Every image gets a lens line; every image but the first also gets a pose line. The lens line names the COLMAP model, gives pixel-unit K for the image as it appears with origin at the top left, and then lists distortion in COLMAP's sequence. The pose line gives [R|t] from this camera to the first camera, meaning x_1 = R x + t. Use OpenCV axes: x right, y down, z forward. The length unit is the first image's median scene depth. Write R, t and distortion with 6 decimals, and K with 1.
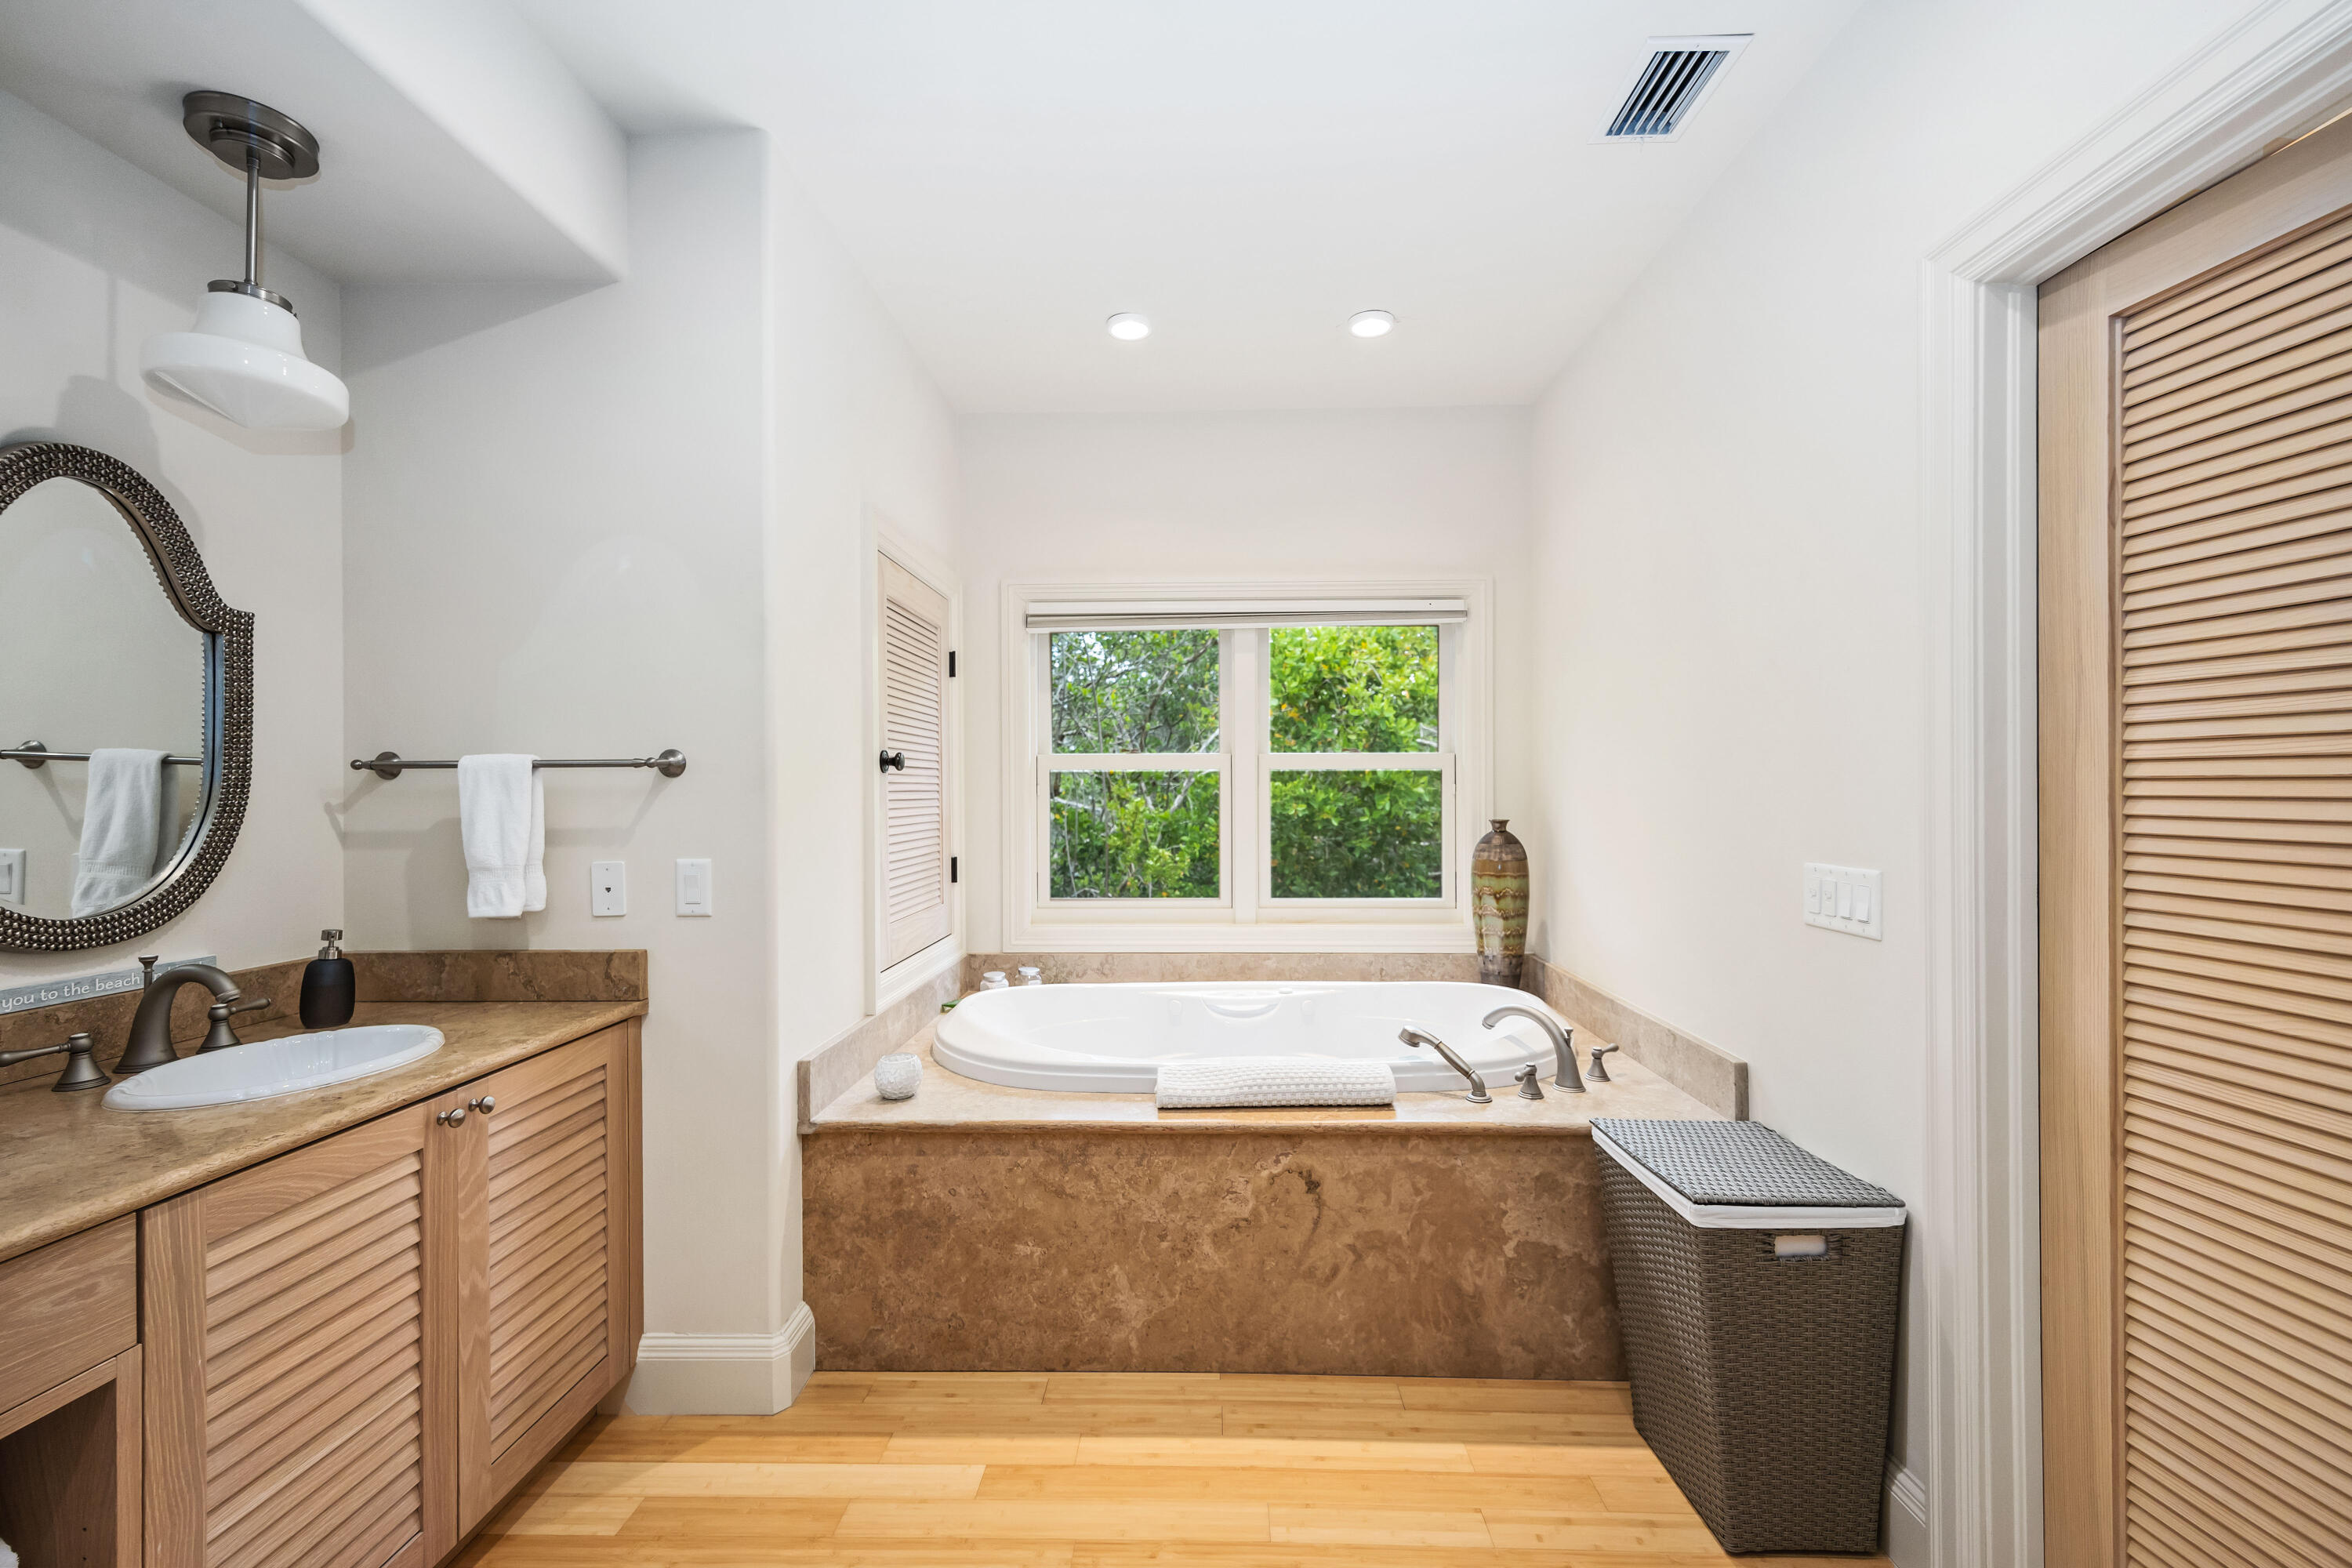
lens RADIAL K [[976.5, 0, 1184.0], [0, 976.5, 788.0], [0, 0, 1]] dist [0.002616, -0.000120]
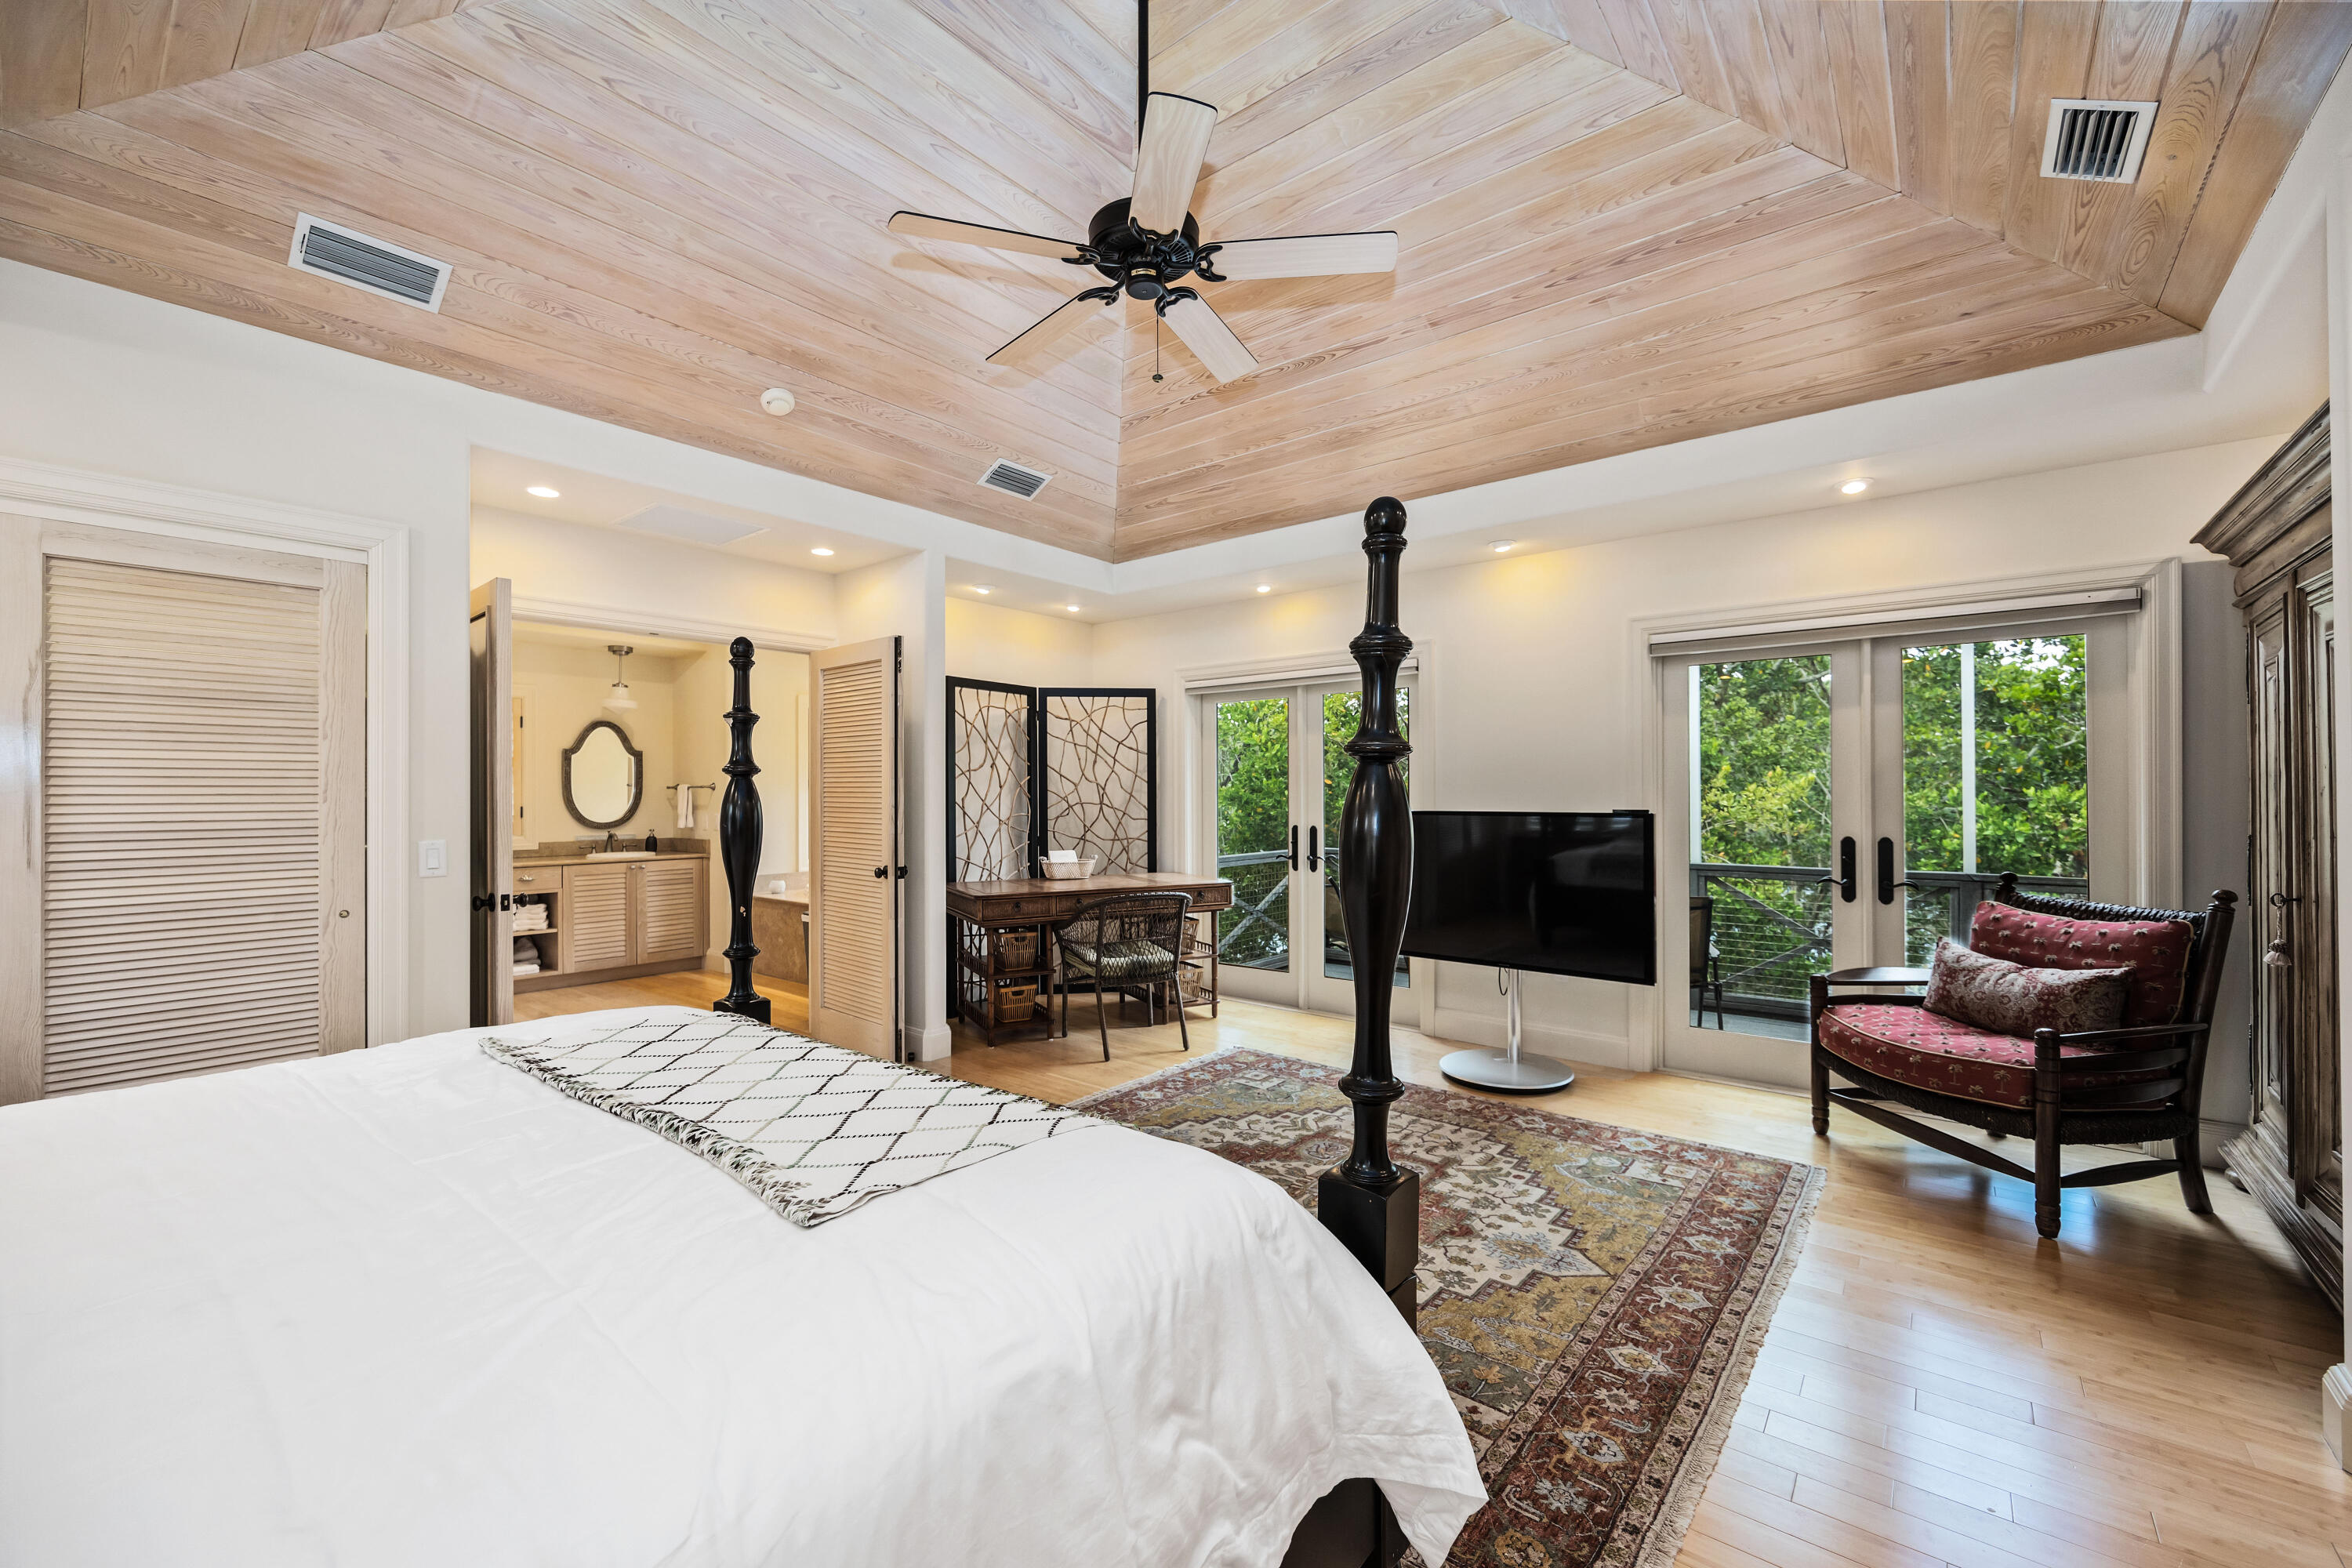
lens RADIAL K [[950.2, 0, 1178.0], [0, 950.2, 794.3], [0, 0, 1]] dist [-0.004752, -0.000449]
pose [[0.790164, -0.001566, -0.612893, 2.795508], [0.004644, 0.999983, 0.003433, -0.001441], [0.612878, -0.005559, 0.790158, -0.647983]]
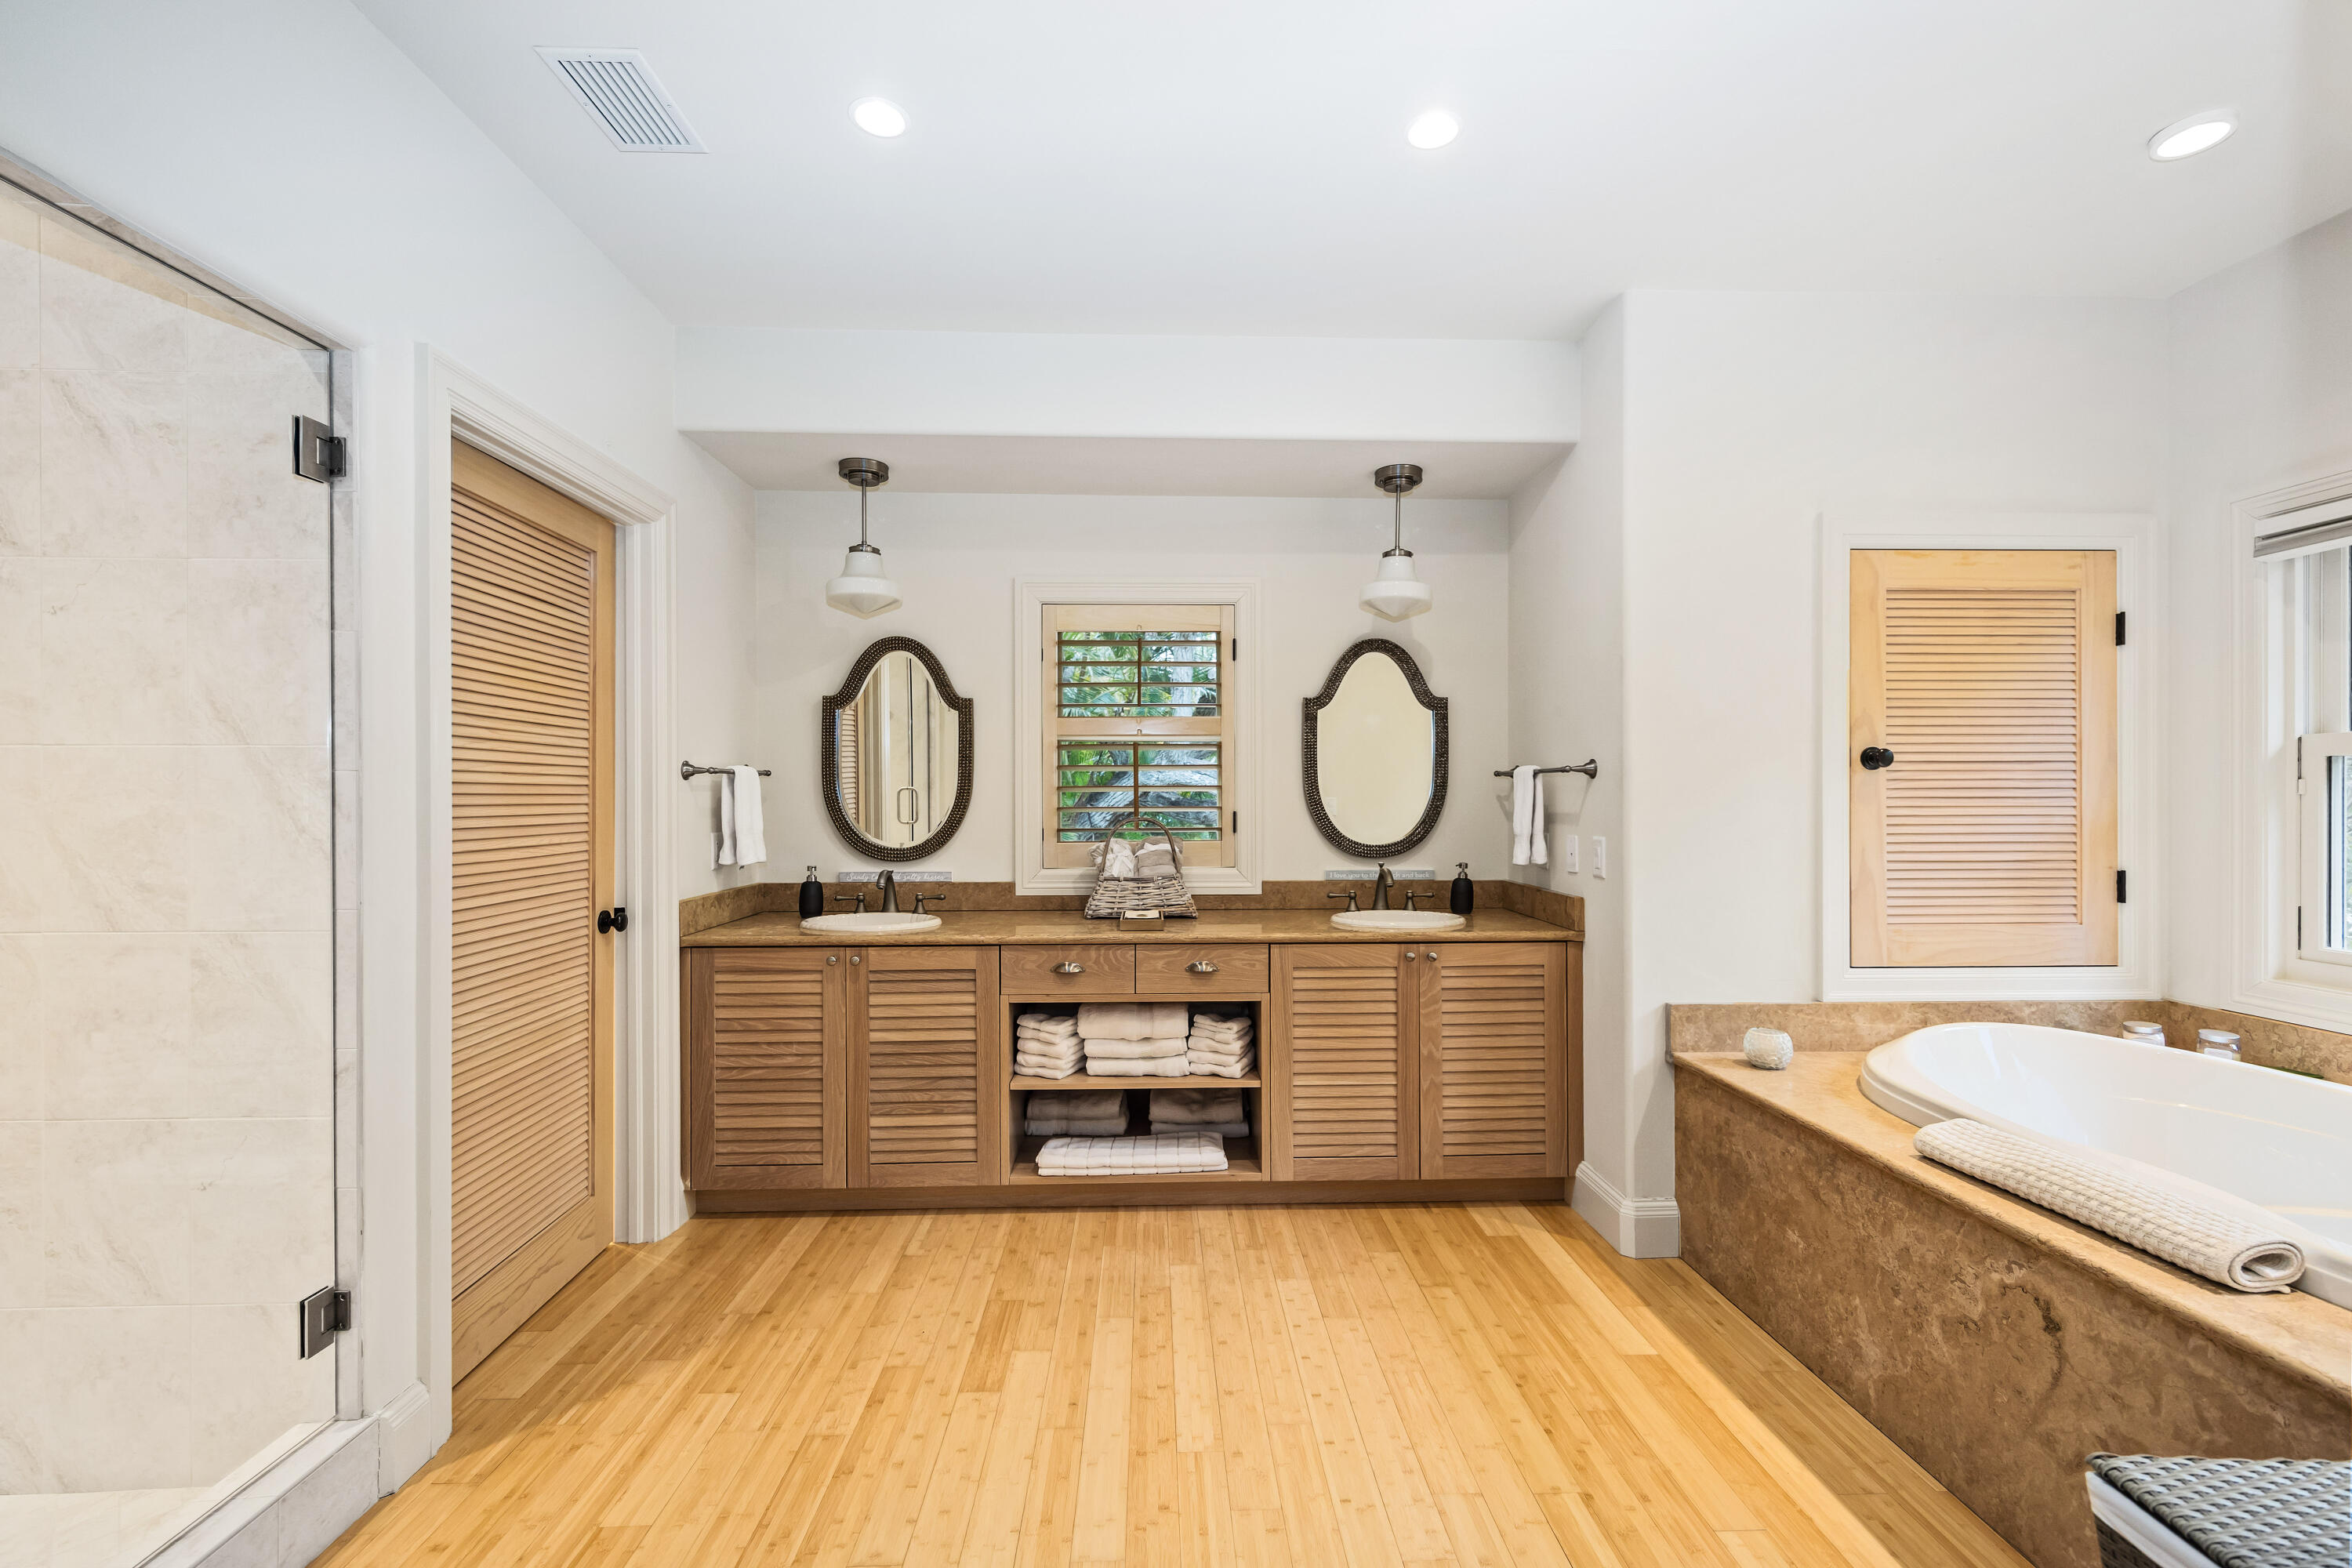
lens RADIAL K [[950.2, 0, 1178.0], [0, 950.2, 794.3], [0, 0, 1]] dist [-0.004752, -0.000449]
pose [[0.061876, 0.003495, -0.998078, 0.791087], [0.003932, 0.999985, 0.003746, 0.004399], [0.998076, -0.004156, 0.061861, 0.302954]]
